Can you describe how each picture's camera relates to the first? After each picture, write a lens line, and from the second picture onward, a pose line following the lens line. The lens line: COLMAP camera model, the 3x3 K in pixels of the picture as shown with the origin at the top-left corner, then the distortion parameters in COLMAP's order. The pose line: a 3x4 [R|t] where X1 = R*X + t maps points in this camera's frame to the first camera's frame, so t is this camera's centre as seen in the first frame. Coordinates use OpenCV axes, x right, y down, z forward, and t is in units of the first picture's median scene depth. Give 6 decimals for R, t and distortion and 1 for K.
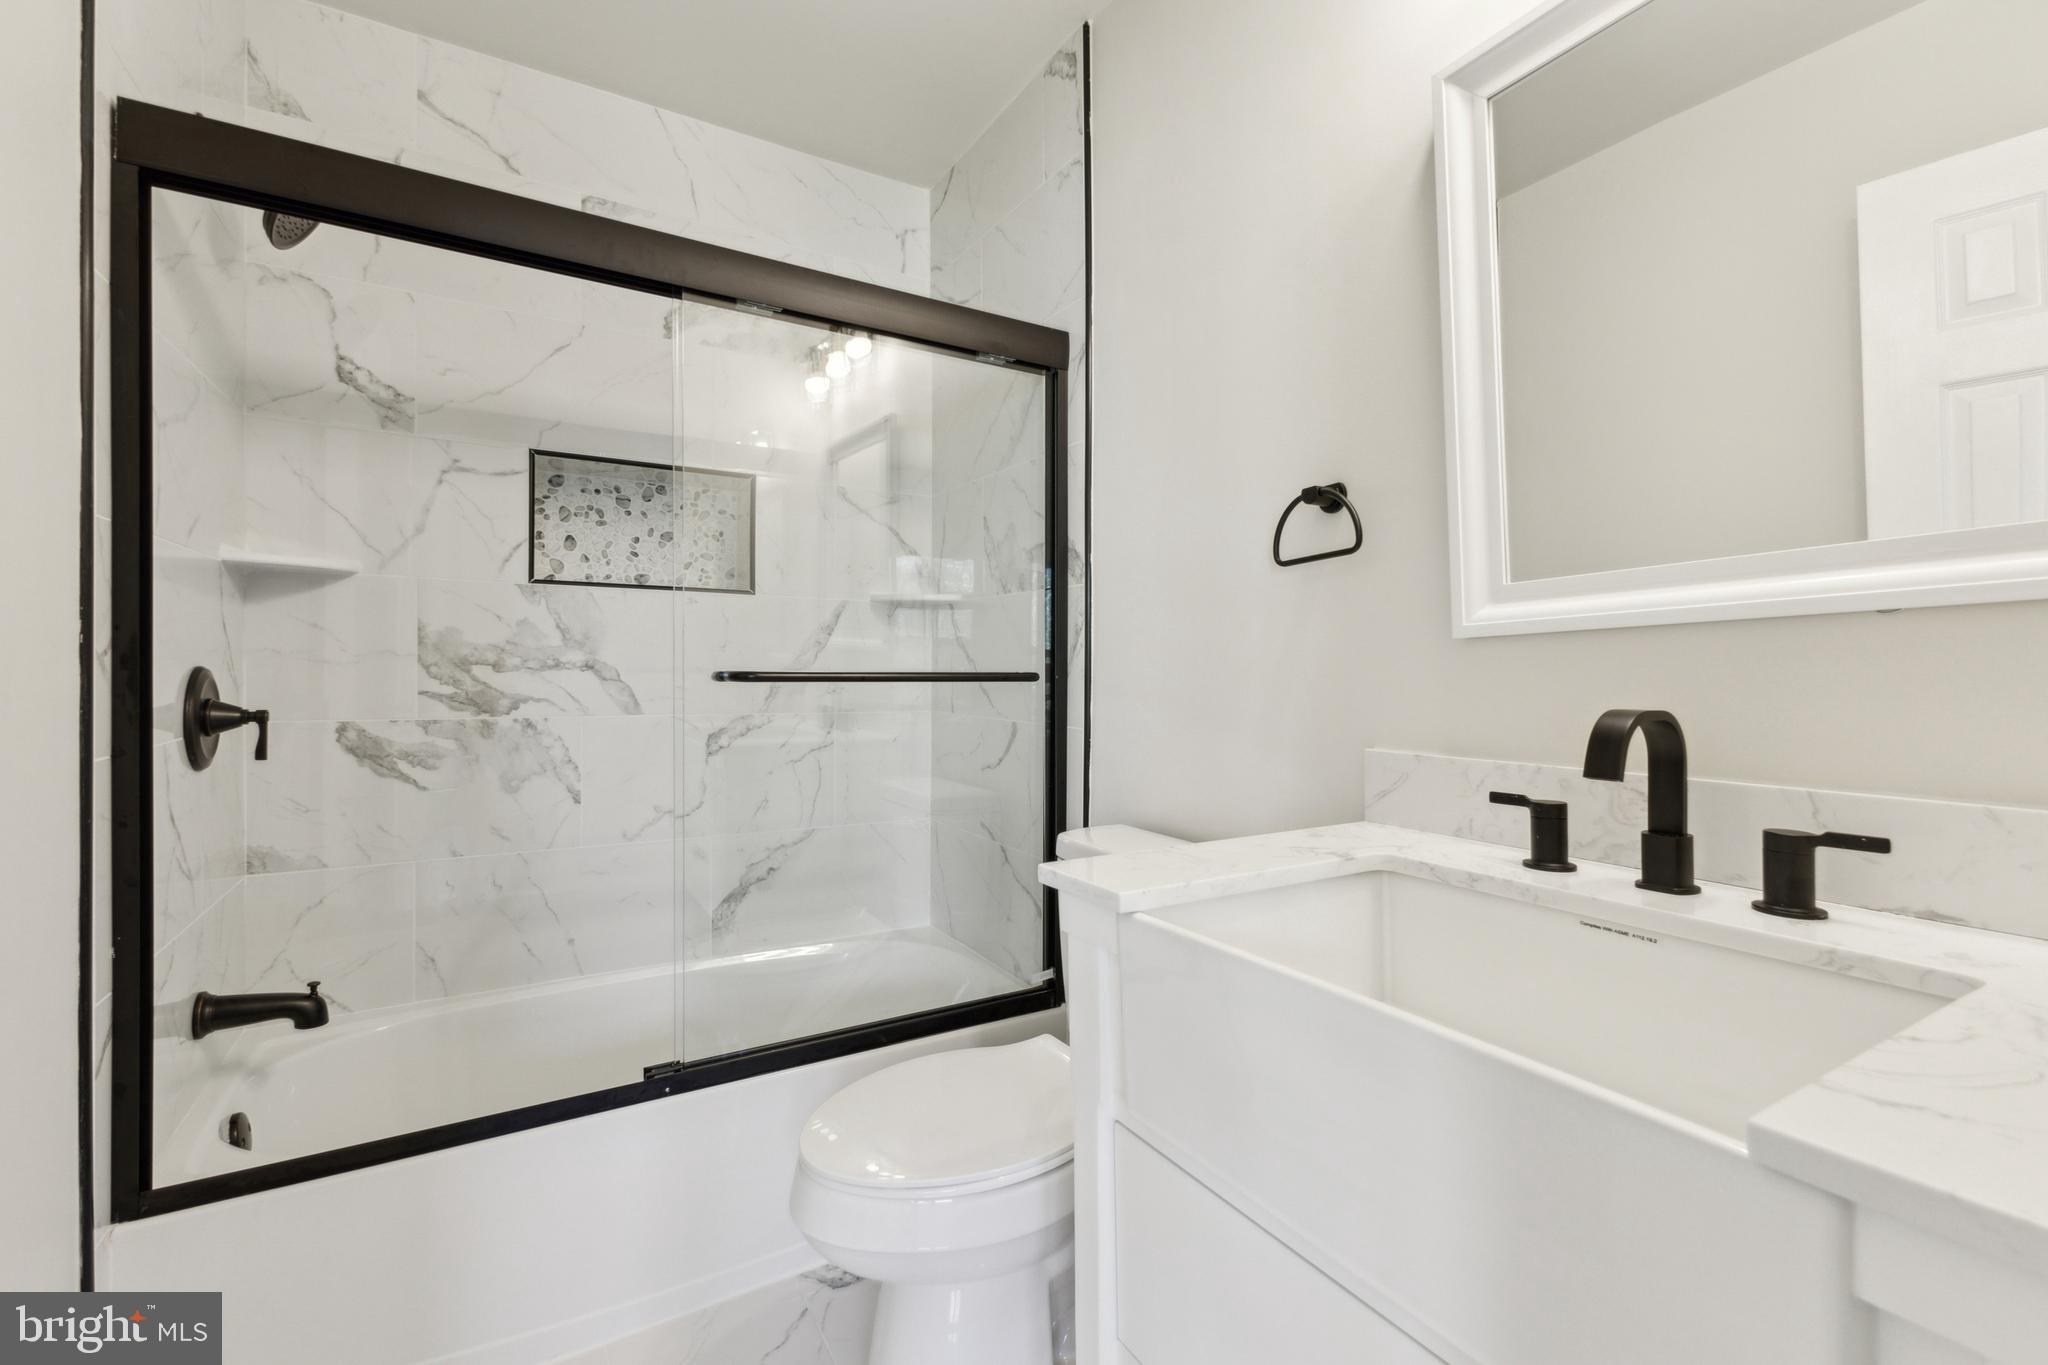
lens RADIAL K [[889.7, 0, 1030.4], [0, 889.7, 667.8], [0, 0, 1]] dist [0.015477, -0.005147]
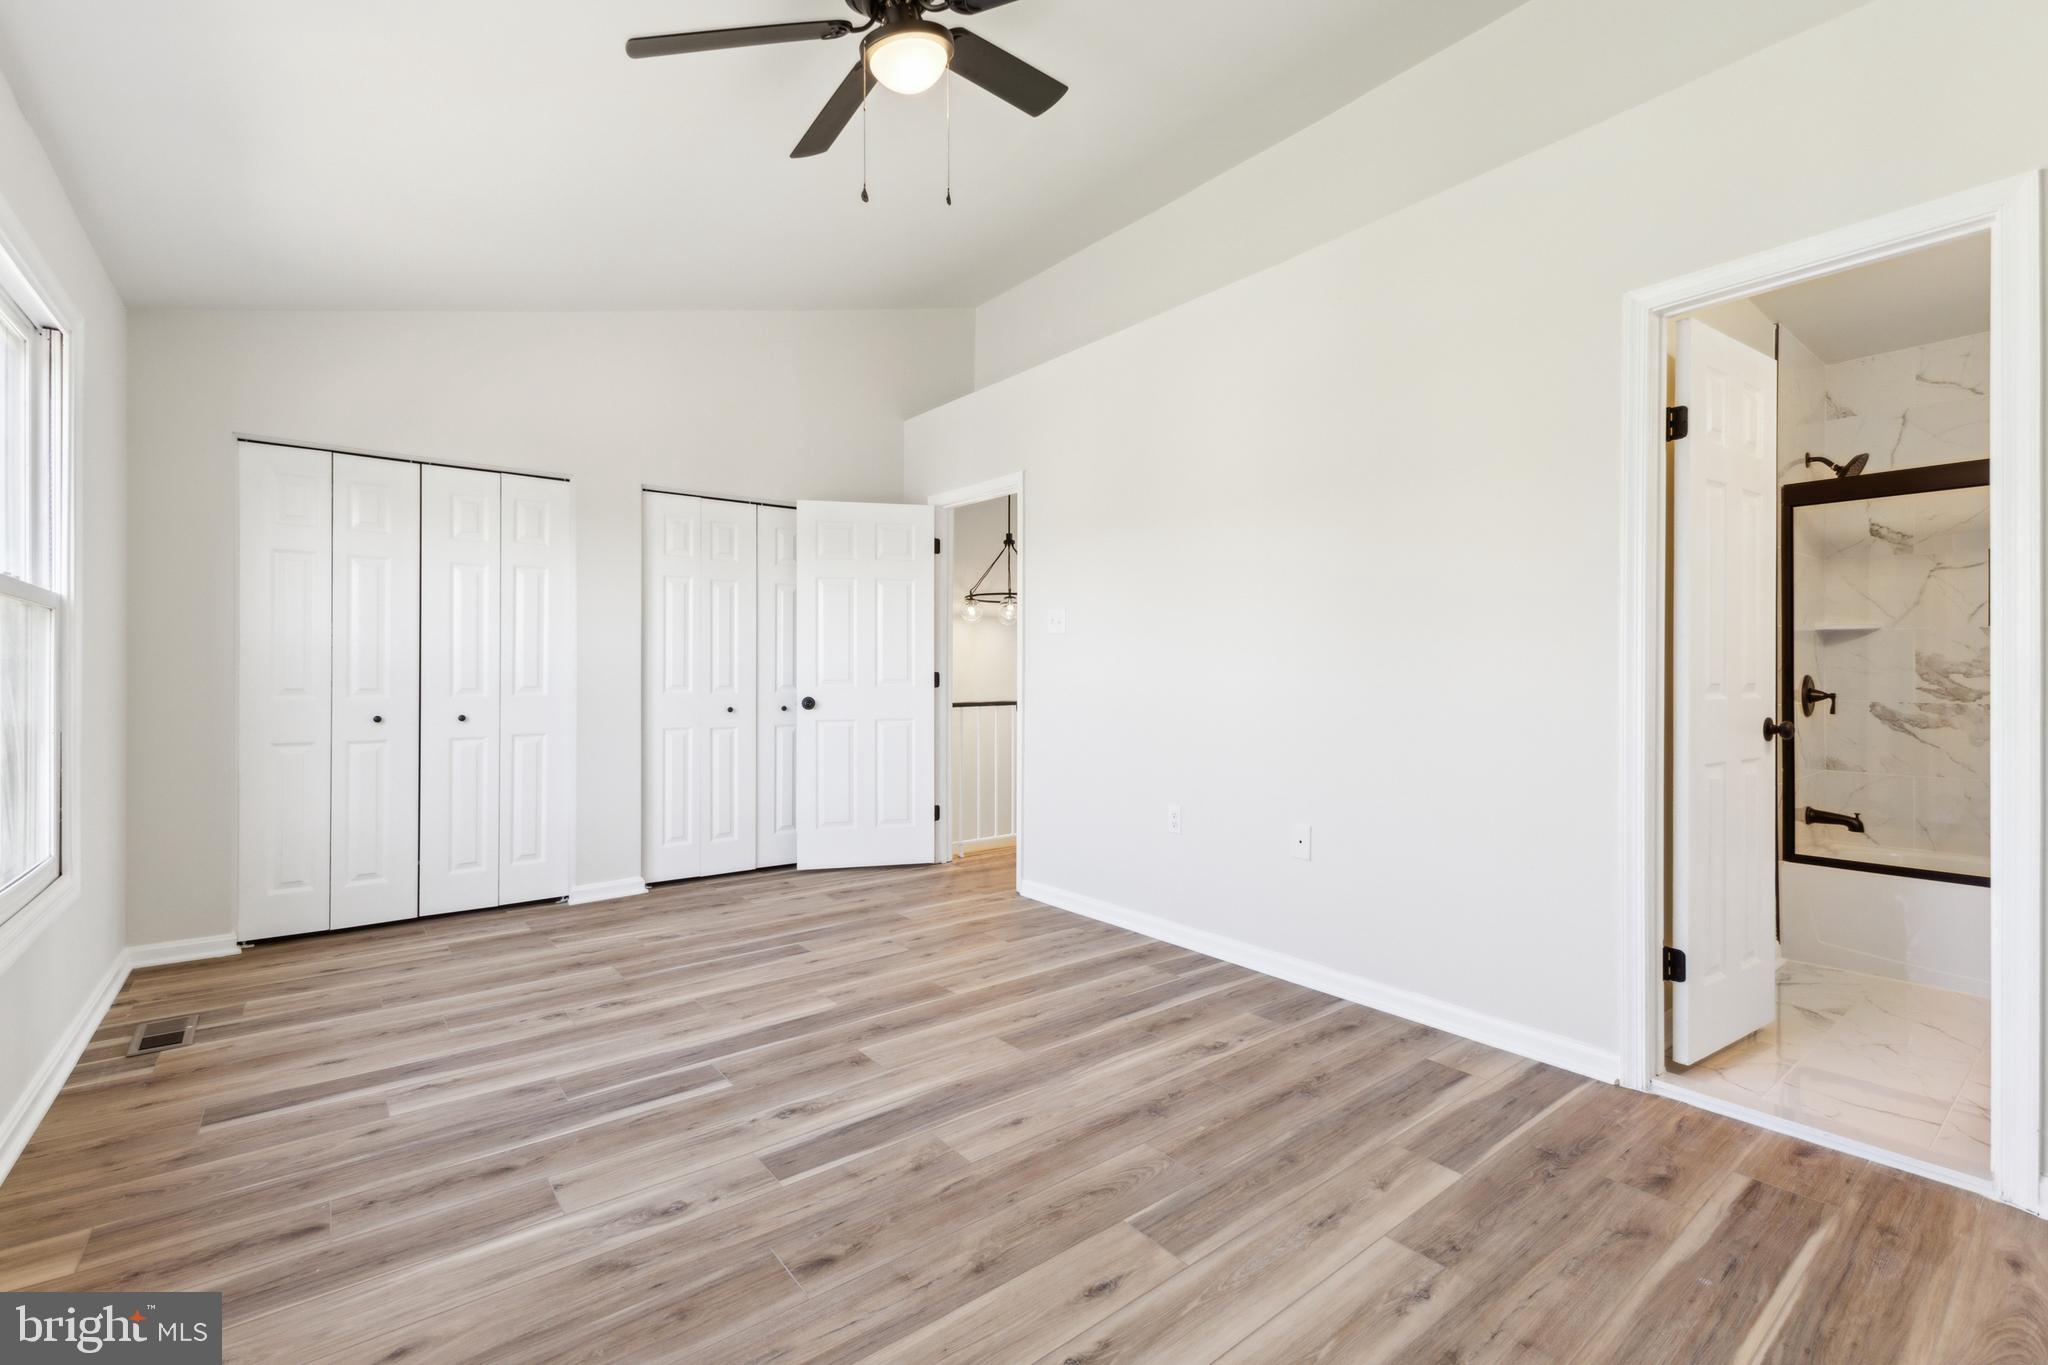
lens RADIAL K [[889.7, 0, 1029.7], [0, 889.7, 684.3], [0, 0, 1]] dist [0.015477, -0.005147]
pose [[0.126636, -0.007292, -0.991922, 1.016255], [-0.002300, 0.999968, -0.007645, 0.038692], [0.991947, 0.003249, 0.126616, -1.163702]]
